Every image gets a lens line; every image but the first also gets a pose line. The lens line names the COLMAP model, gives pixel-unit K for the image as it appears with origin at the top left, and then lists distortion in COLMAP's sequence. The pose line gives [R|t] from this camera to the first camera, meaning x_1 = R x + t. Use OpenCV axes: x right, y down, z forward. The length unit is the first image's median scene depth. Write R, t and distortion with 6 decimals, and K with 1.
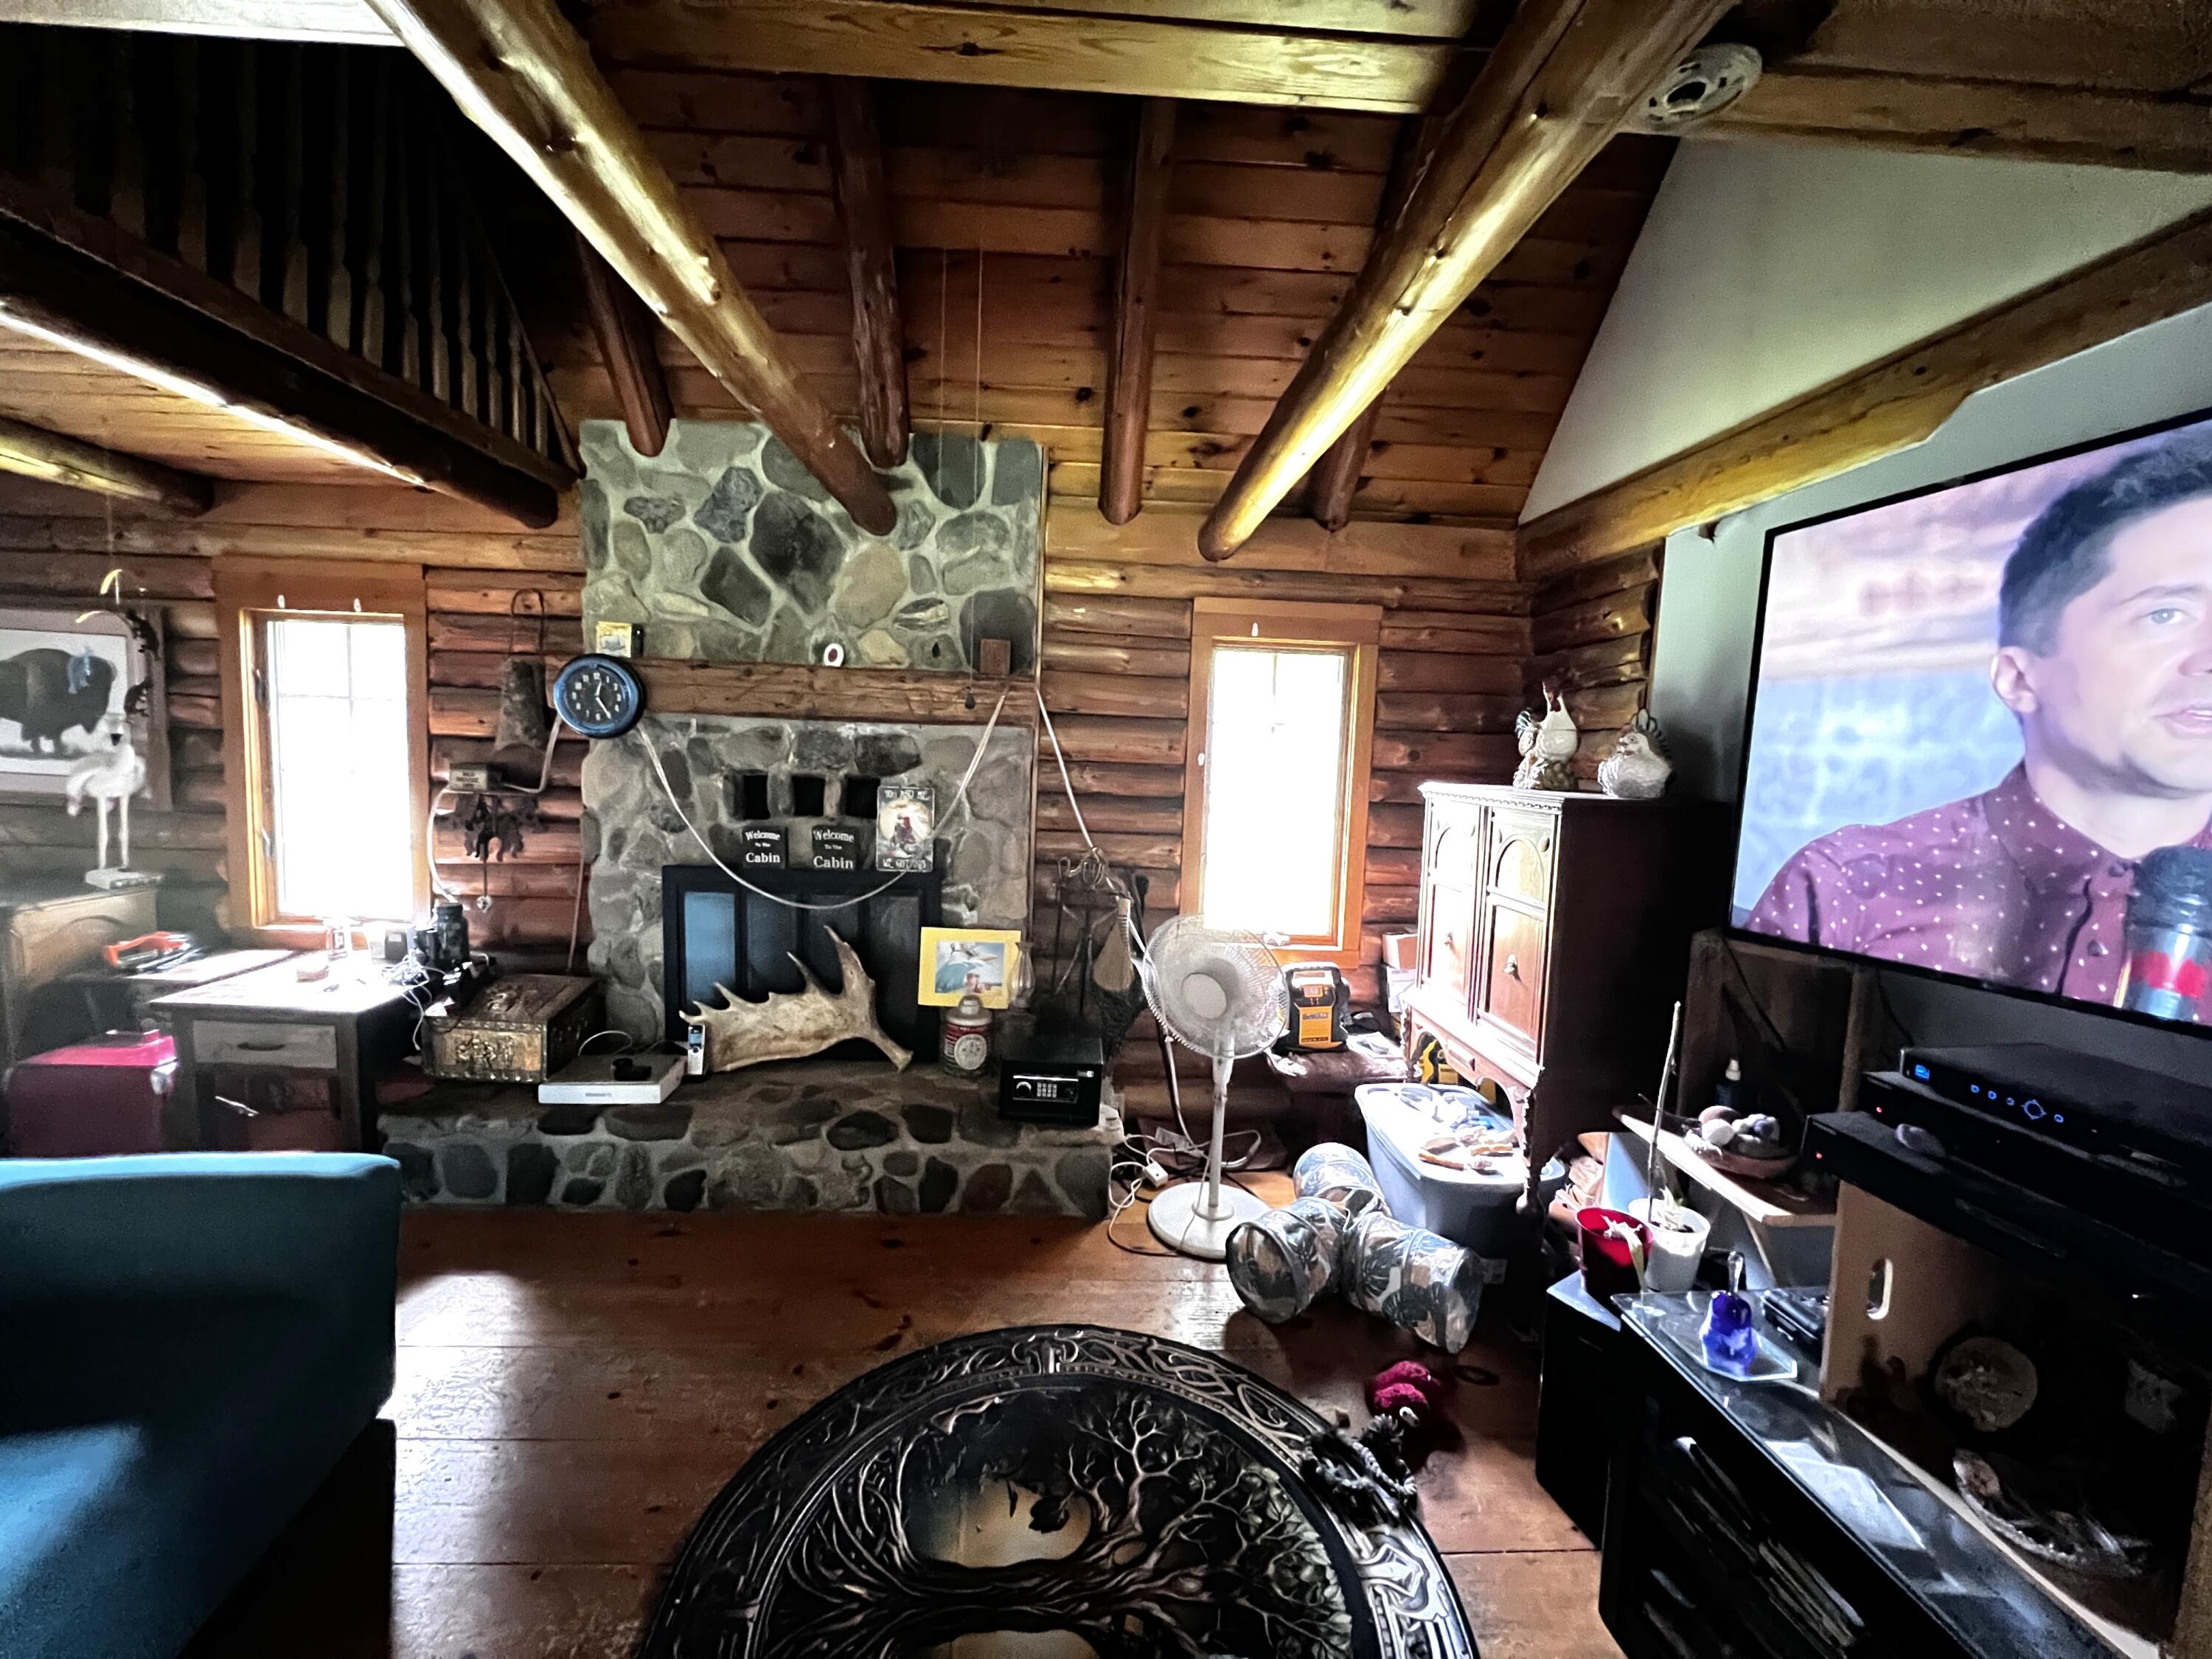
lens RADIAL K [[896.6, 0, 1104.4], [0, 896.6, 833.5], [0, 0, 1]] dist [-0.001069, 0.000245]
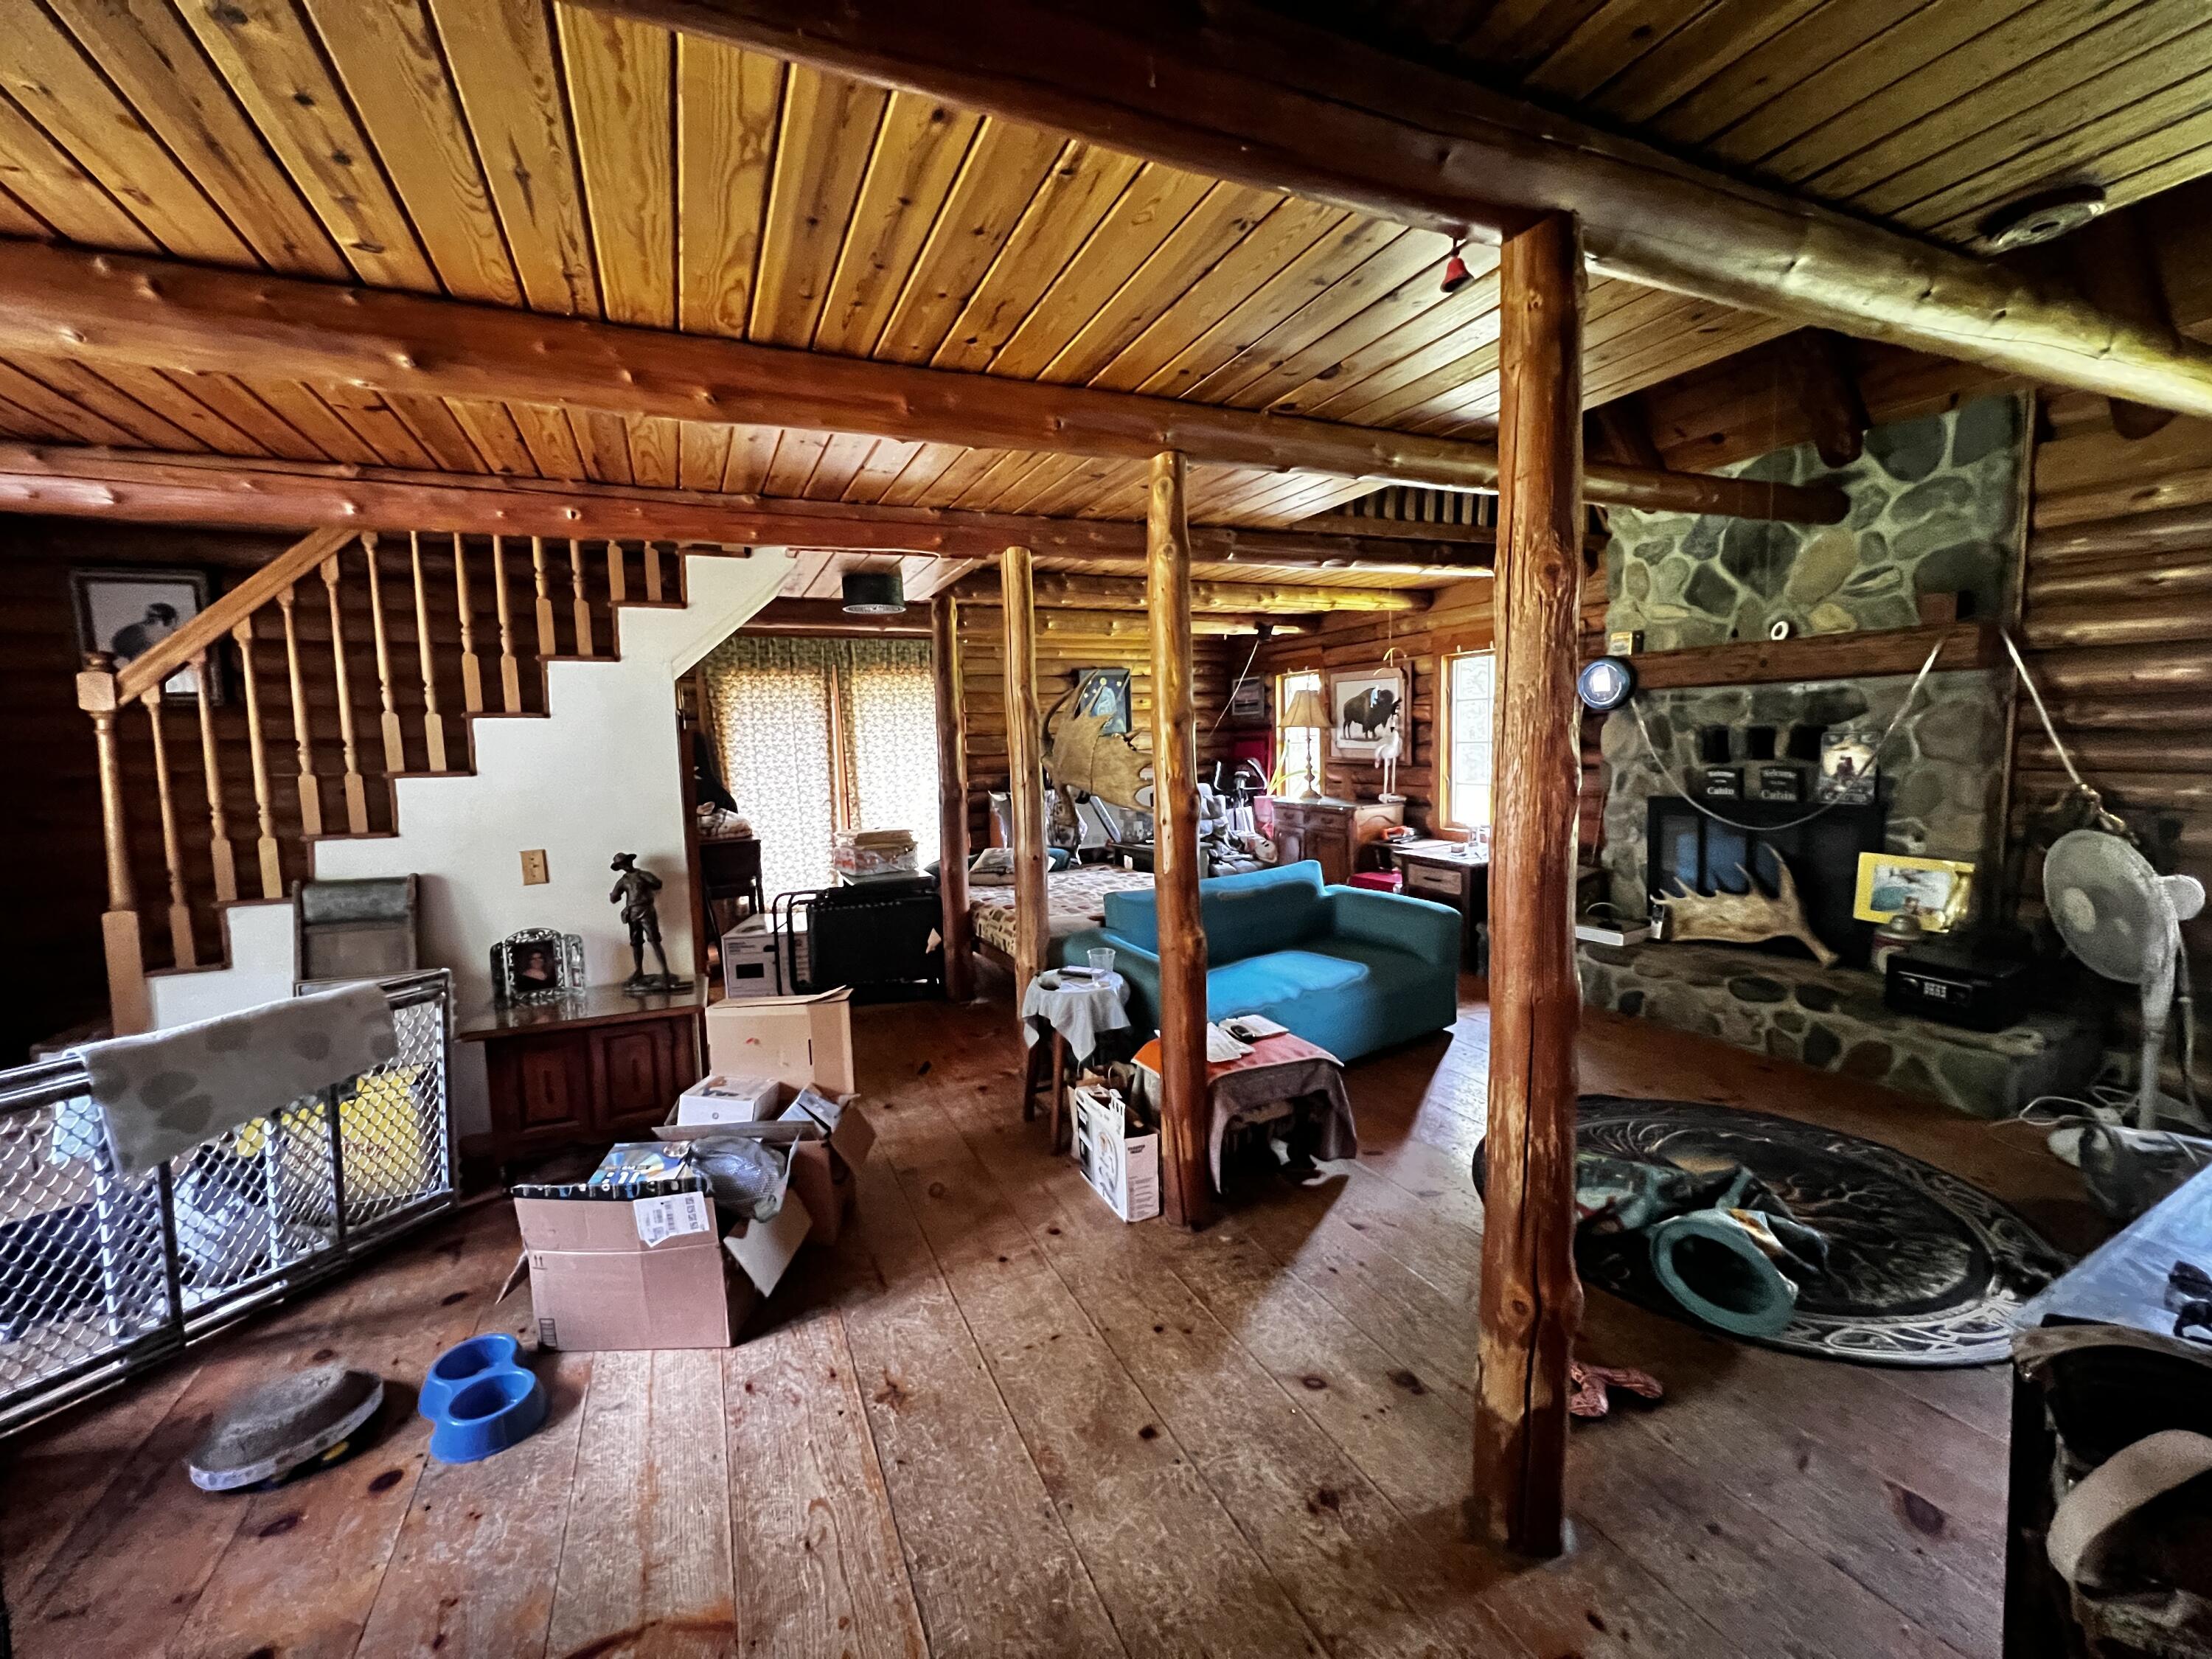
lens RADIAL K [[883.6, 0, 1104.6], [0, 883.6, 824.3], [0, 0, 1]] dist [-0.000275, 0.000058]
pose [[0.384942, 0.042233, -0.921974, 0.485631], [-0.033832, 0.998927, 0.031633, 0.066638], [0.922320, 0.019015, 0.385958, -0.357422]]
